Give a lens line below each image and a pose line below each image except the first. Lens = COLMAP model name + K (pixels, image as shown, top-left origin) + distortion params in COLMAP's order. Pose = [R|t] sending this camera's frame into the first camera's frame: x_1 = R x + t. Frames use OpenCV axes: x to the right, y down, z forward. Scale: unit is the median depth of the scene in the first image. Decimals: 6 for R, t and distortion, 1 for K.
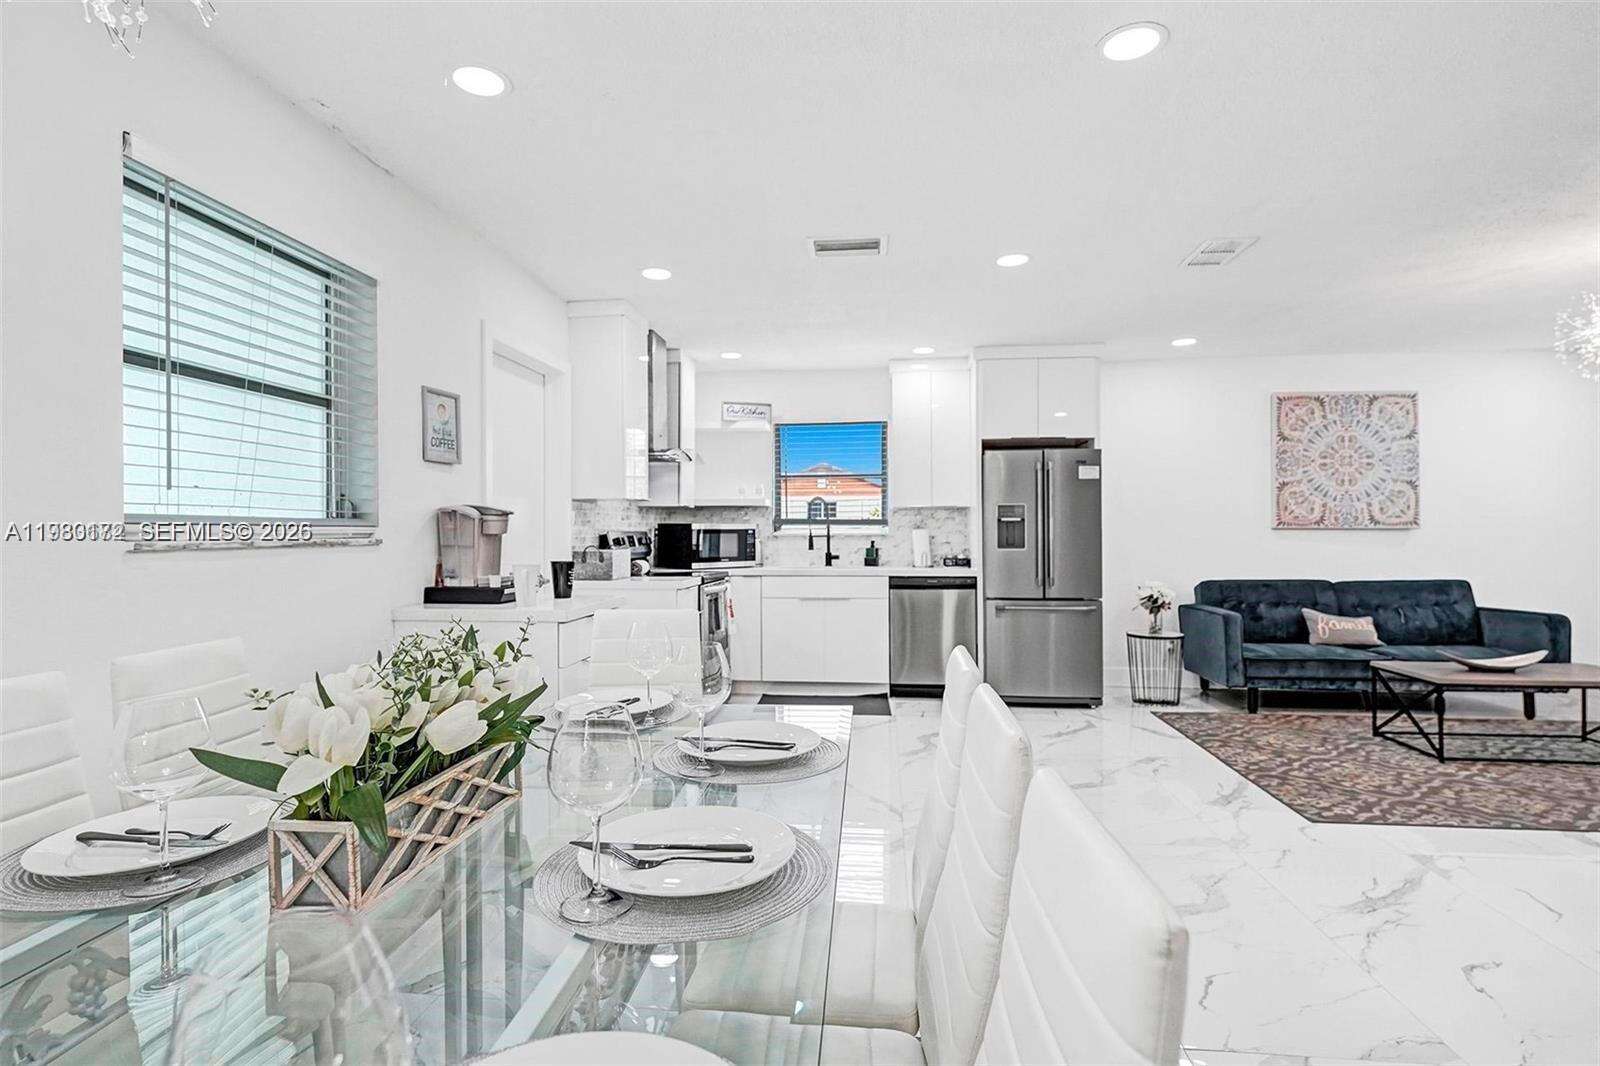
lens RADIAL K [[765.8, 0, 786.4], [0, 765.8, 534.7], [0, 0, 1]] dist [-0.011206, -0.001408]
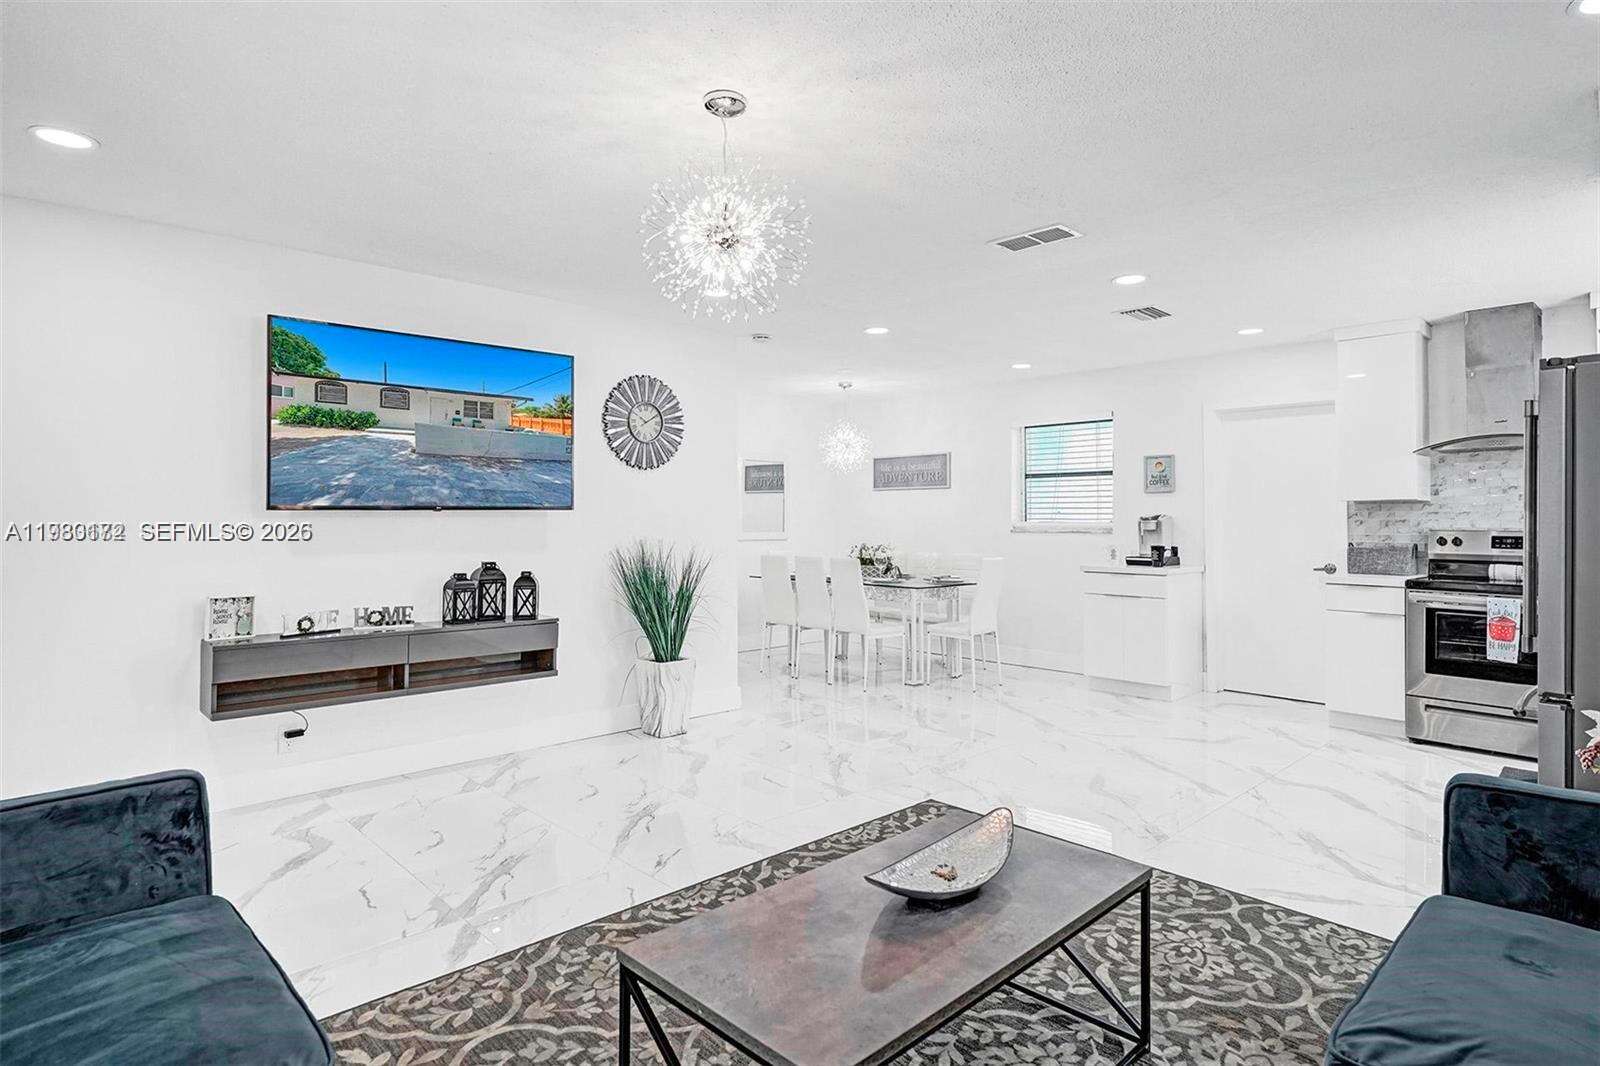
lens RADIAL K [[855.7, 0, 799.2], [0, 855.7, 516.8], [0, 0, 1]] dist [0.000040, 0.000078]
pose [[-0.617512, 0.000483, -0.786561, 1.000561], [-0.000875, 0.999999, 0.001302, -0.020033], [0.786561, 0.001492, -0.617511, 0.905200]]
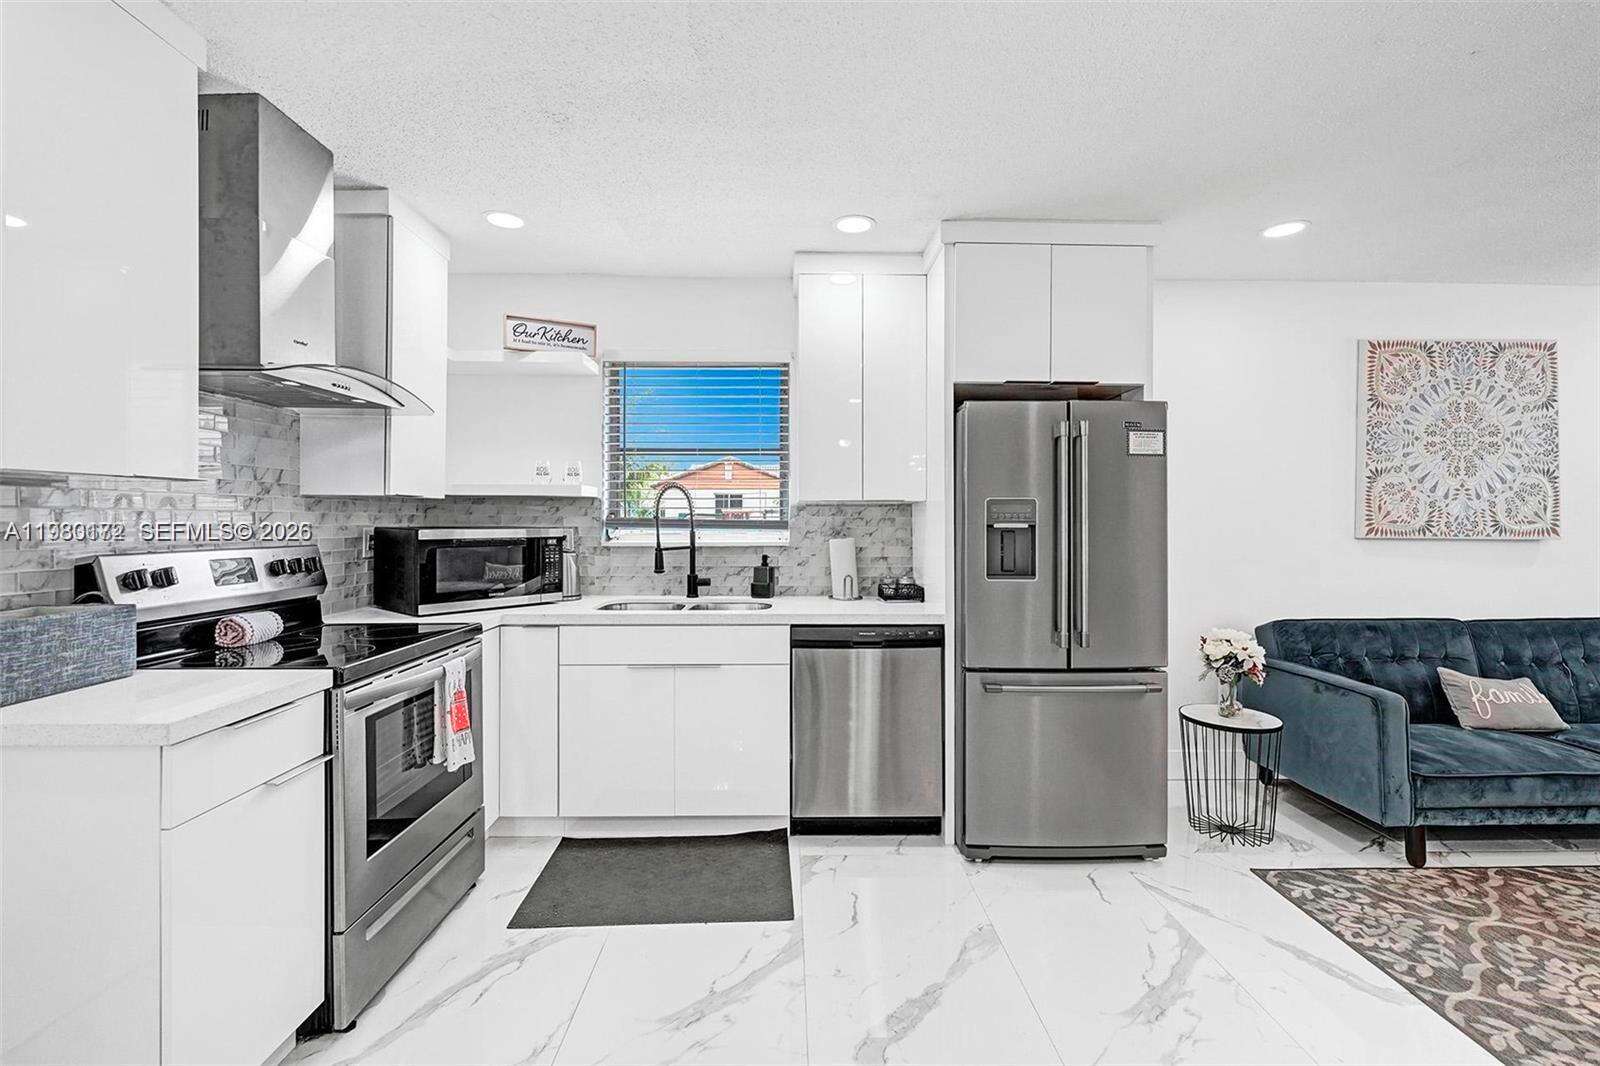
lens RADIAL K [[651.5, 0, 807.5], [0, 651.5, 526.8], [0, 0, 1]] dist [-0.003261, -0.001286]
pose [[0.988264, 0.003701, 0.152710, 0.073627], [-0.004642, 0.999972, 0.005806, -0.020398], [-0.152685, -0.006446, 0.988254, 0.530955]]
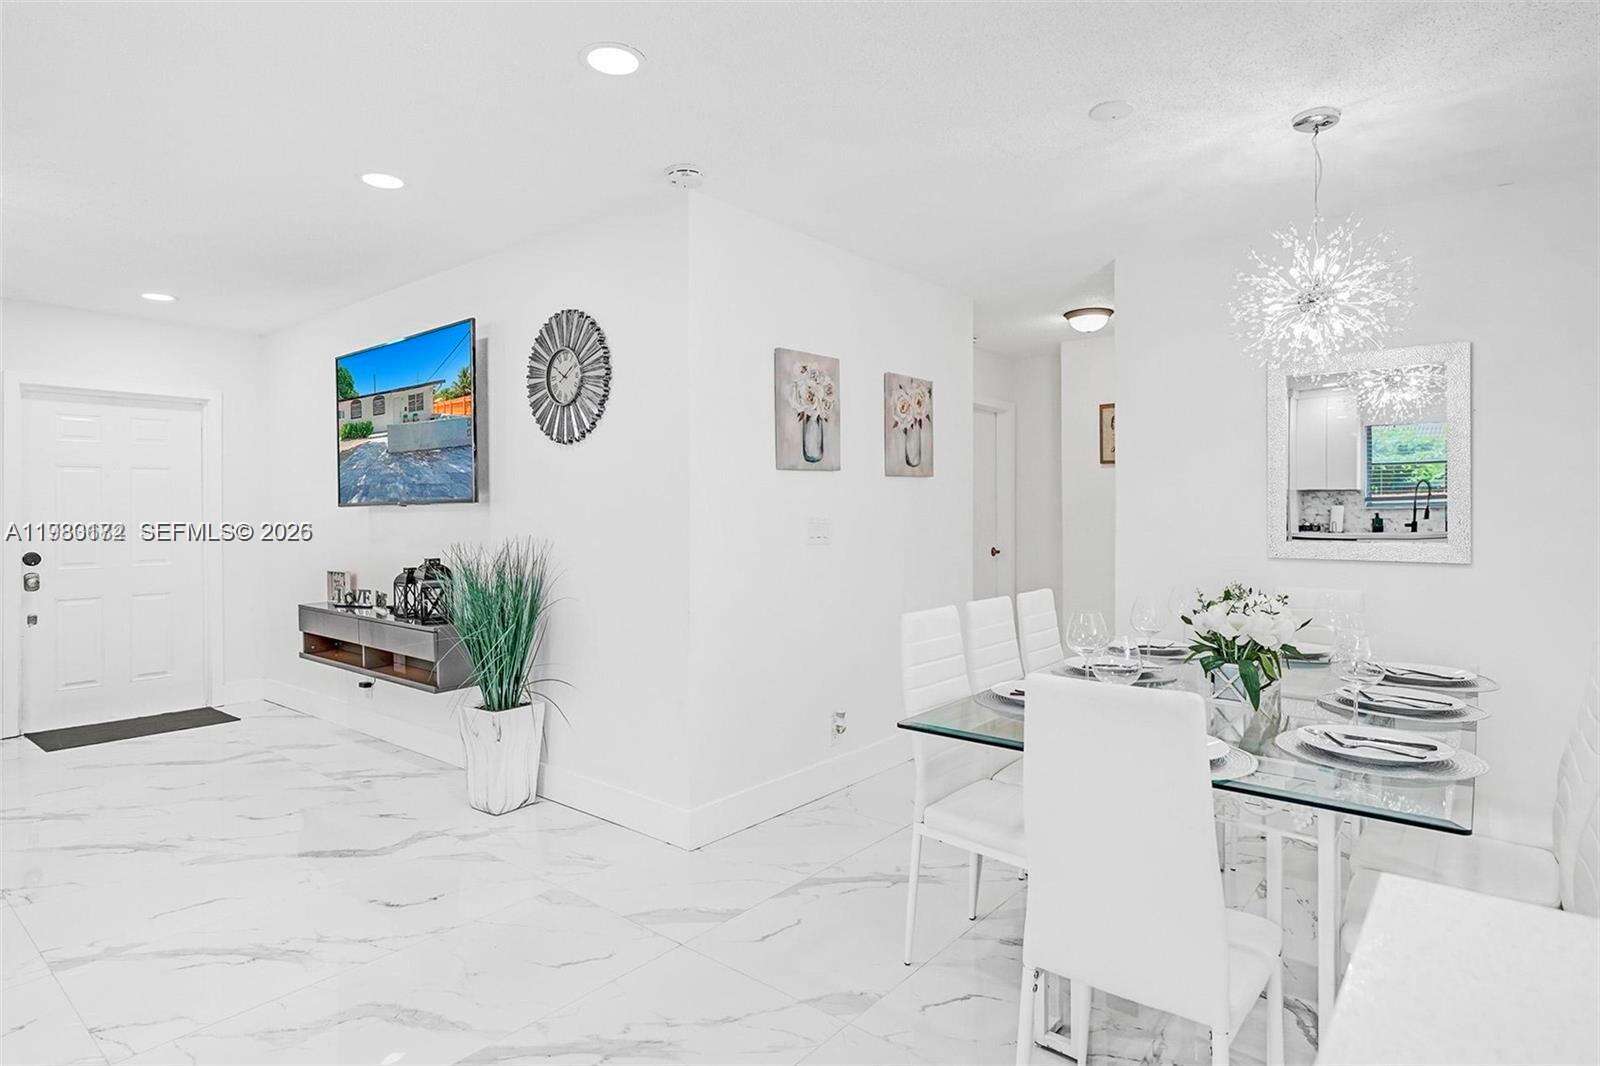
lens RADIAL K [[855.7, 0, 804.6], [0, 855.7, 518.7], [0, 0, 1]] dist [0.000040, 0.000078]
pose [[-0.853265, 0.001875, 0.521475, -0.134828], [0.008193, 0.999918, 0.009812, -0.017063], [-0.521414, 0.012644, -0.853210, 0.664986]]
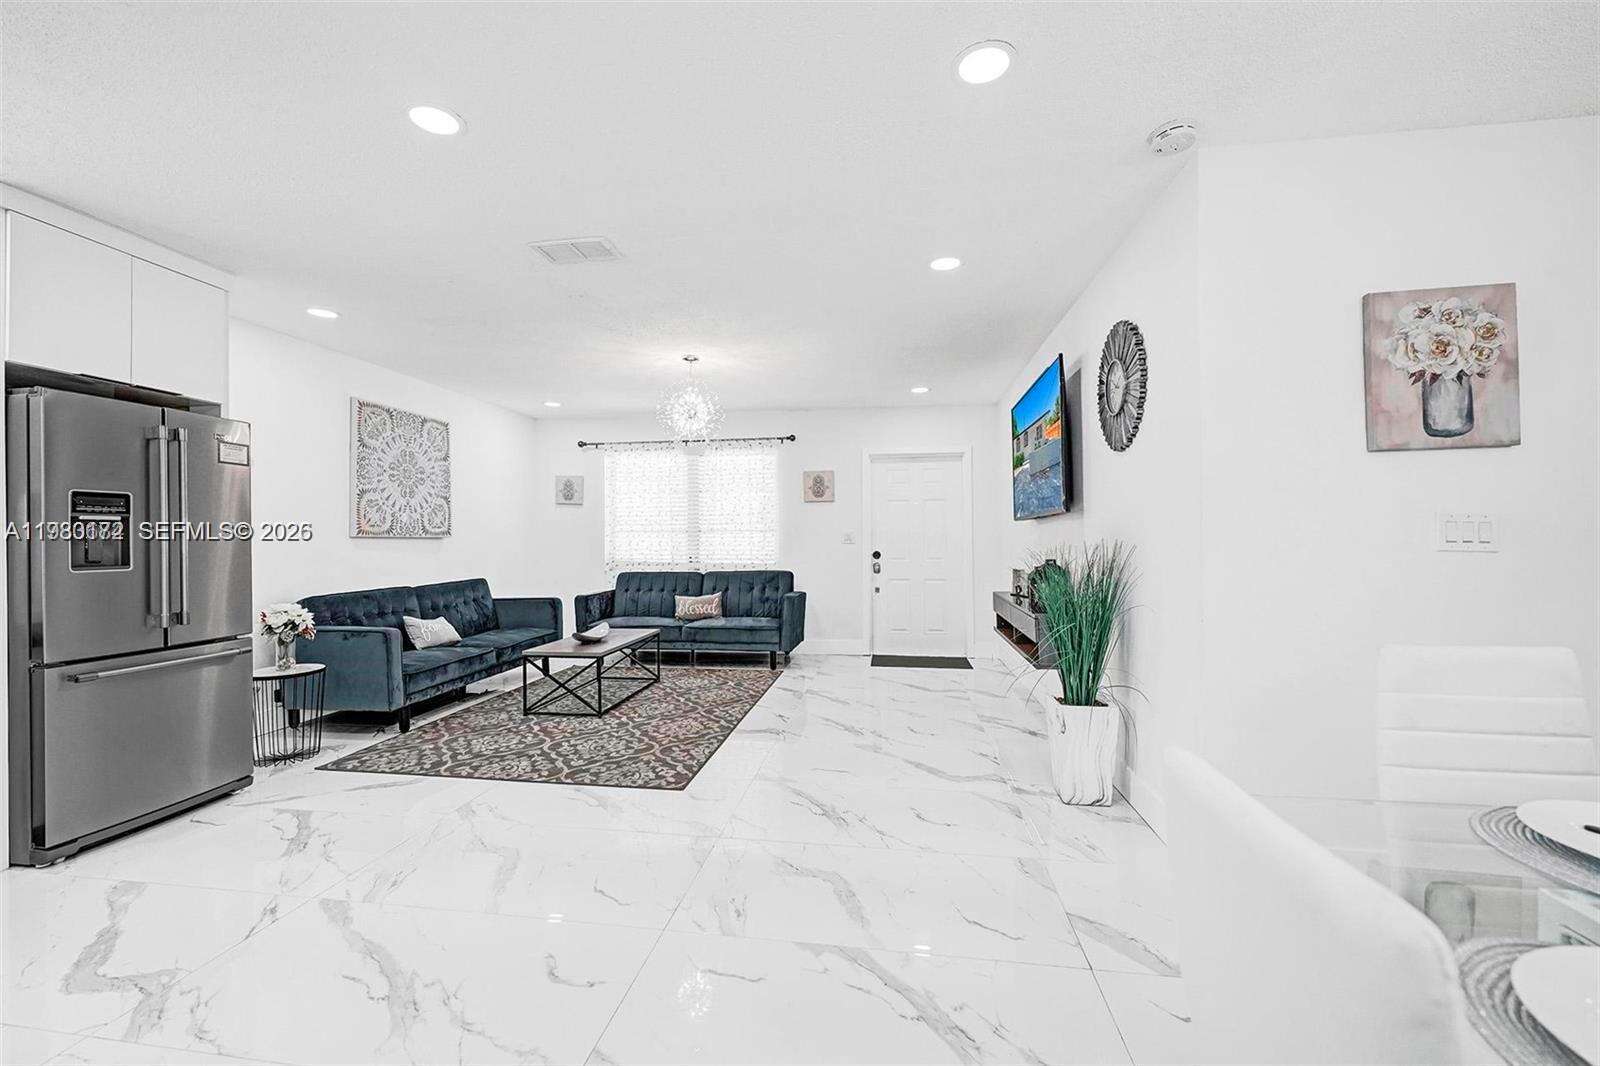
lens RADIAL K [[651.5, 0, 788.2], [0, 651.5, 532.8], [0, 0, 1]] dist [-0.003261, -0.001286]
pose [[0.025824, 0.012702, 0.999586, -0.166685], [0.007768, 0.999887, -0.012906, 0.001283], [-0.999636, 0.008098, 0.025723, 0.453886]]
